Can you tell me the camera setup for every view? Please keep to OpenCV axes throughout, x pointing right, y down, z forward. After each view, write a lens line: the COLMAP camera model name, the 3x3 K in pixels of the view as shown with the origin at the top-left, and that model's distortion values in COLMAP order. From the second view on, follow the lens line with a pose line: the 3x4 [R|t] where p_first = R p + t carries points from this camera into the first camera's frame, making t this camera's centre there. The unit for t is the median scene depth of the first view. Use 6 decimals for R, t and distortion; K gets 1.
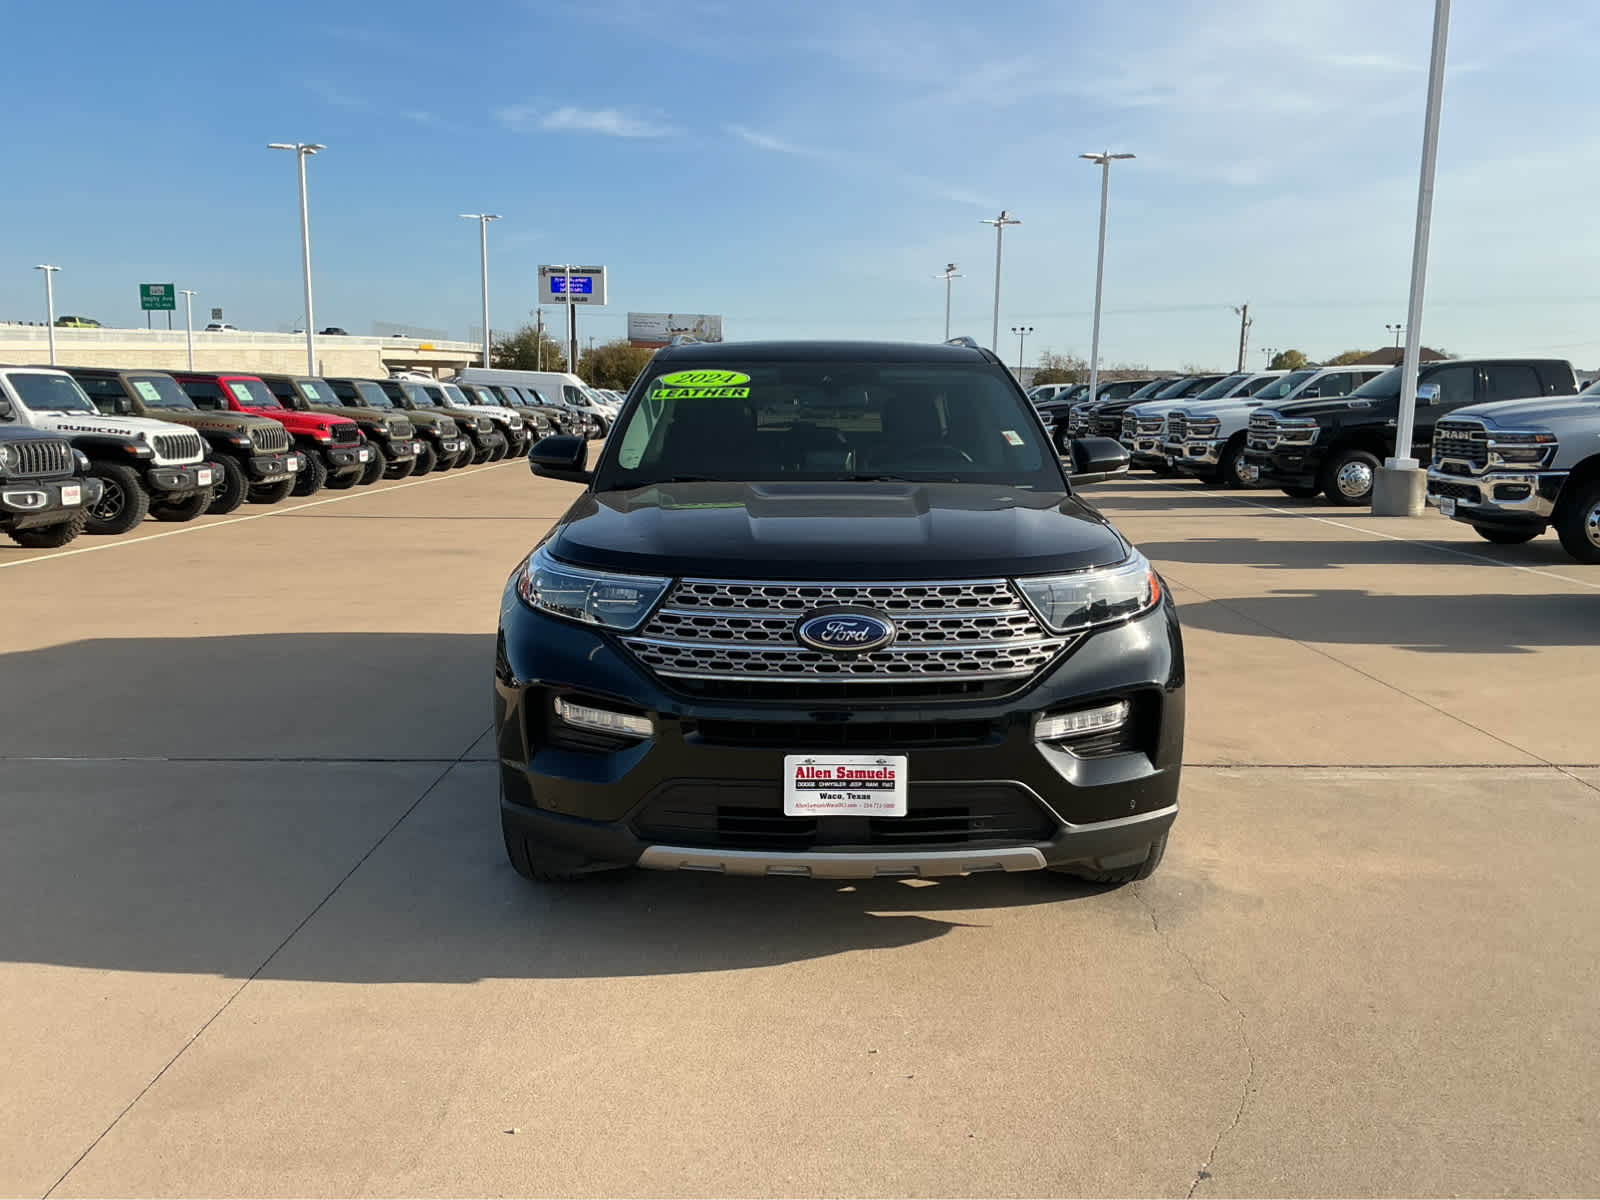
lens RADIAL K [[1344.1, 0, 799.8], [0, 1344.1, 608.9], [0, 0, 1]] dist [0.072462, -0.134108]
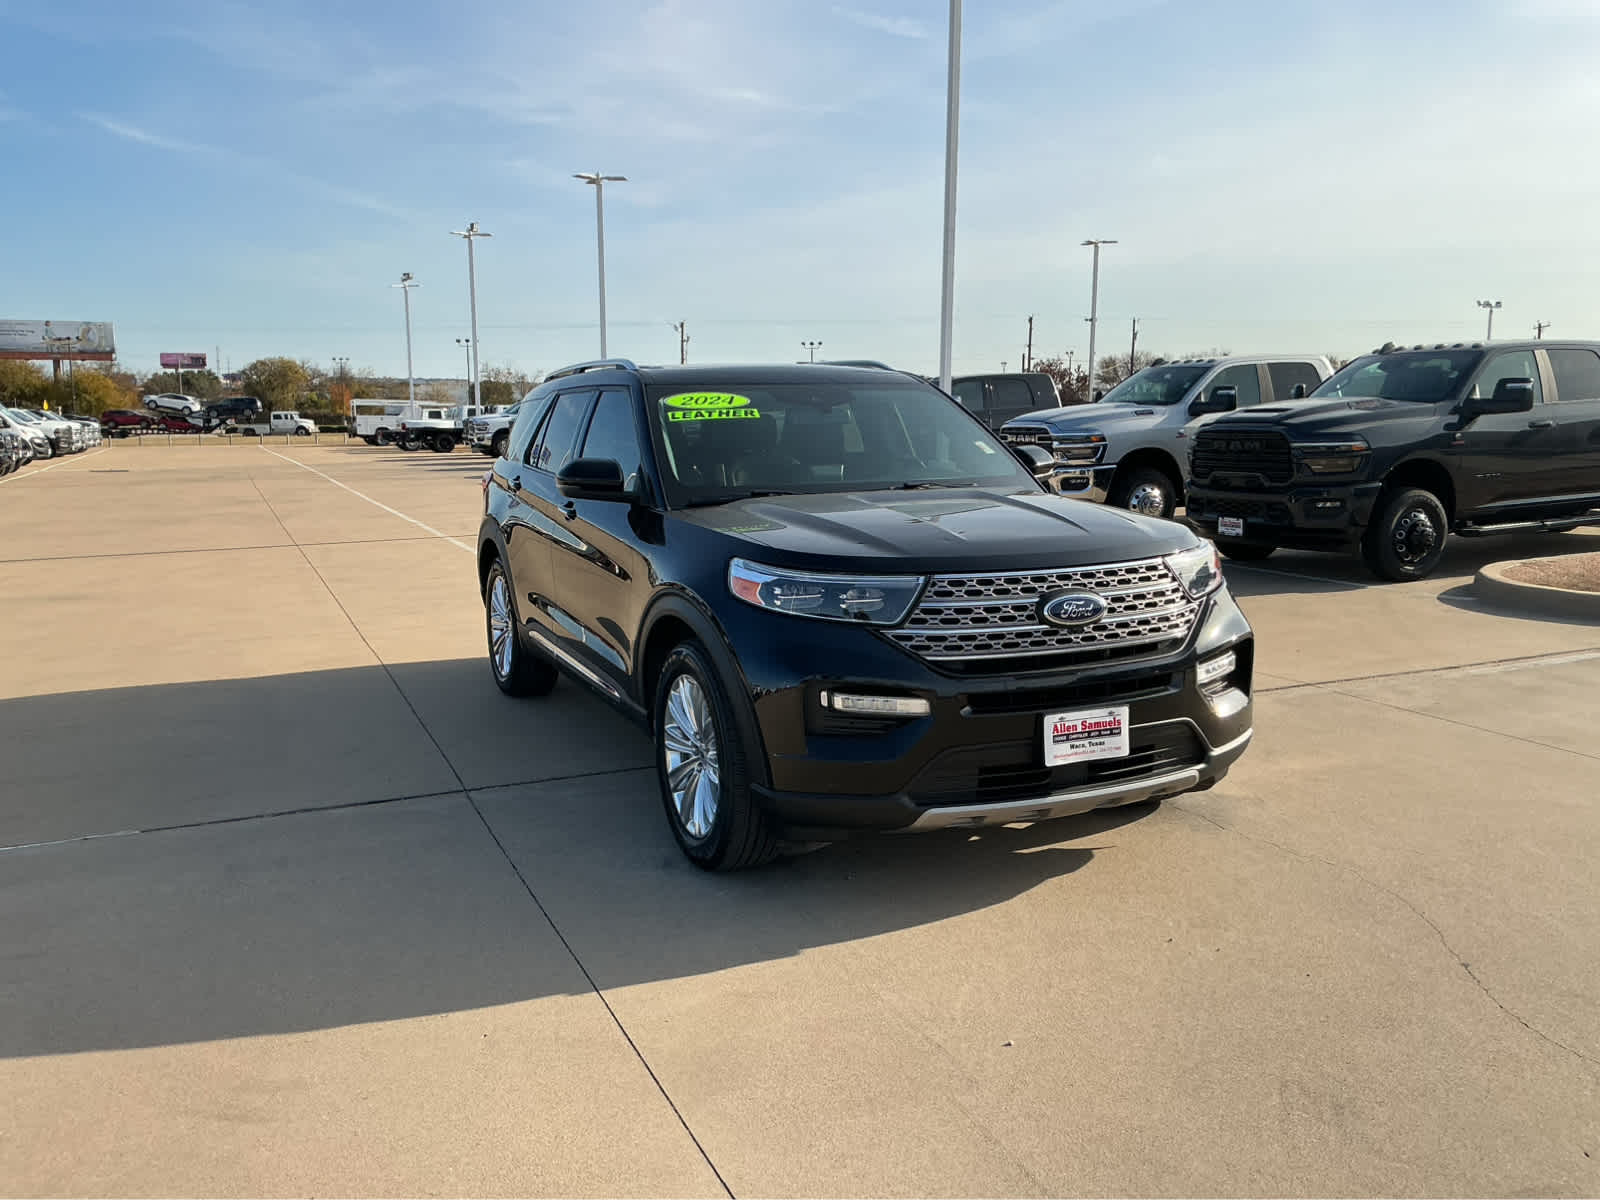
lens RADIAL K [[1344.1, 0, 808.6], [0, 1344.1, 609.2], [0, 0, 1]] dist [0.072462, -0.134108]
pose [[0.909737, -0.076843, 0.408011, -0.661087], [0.080339, 0.996731, 0.008590, -0.012532], [-0.407337, 0.024964, 0.912937, -0.010072]]
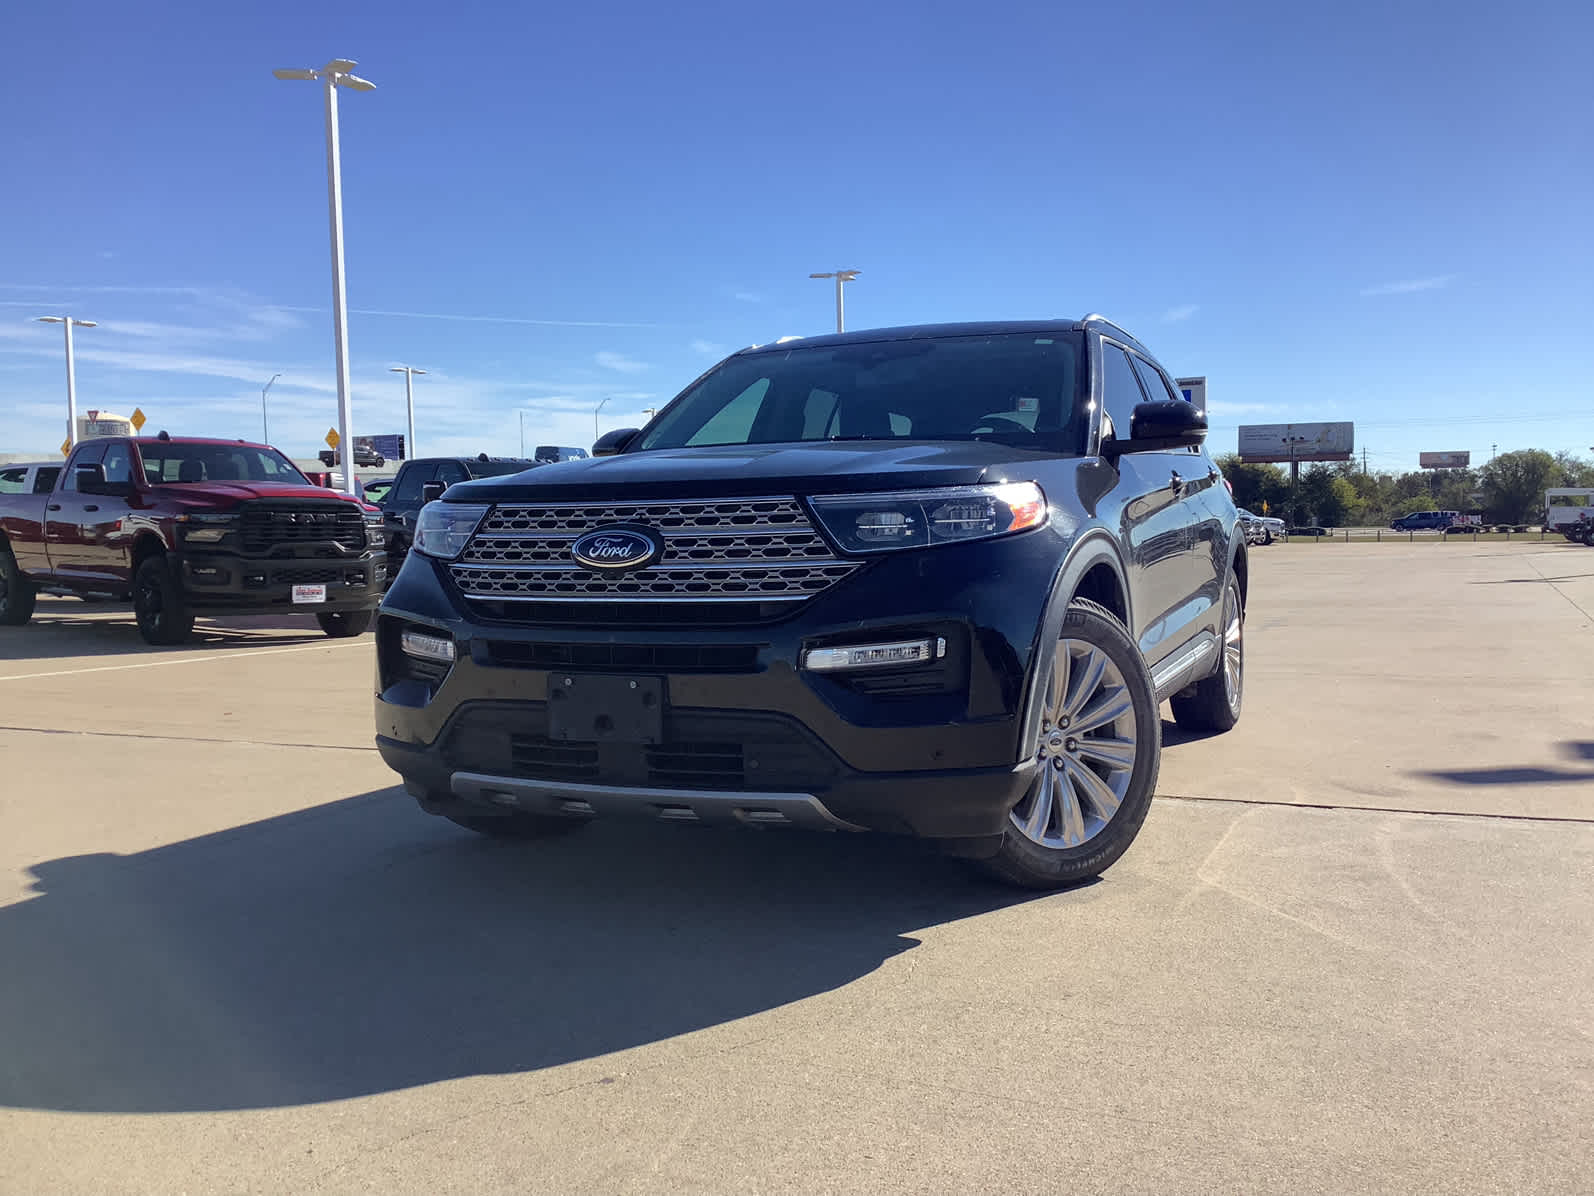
lens RADIAL K [[1339.1, 0, 802.5], [0, 1339.1, 596.4], [0, 0, 1]] dist [0.072462, -0.134108]
pose [[0.921455, -0.000375, -0.388486, 0.513442], [-0.039883, 0.994624, -0.095559, 0.132710], [0.386434, 0.103548, 0.916486, 0.176983]]
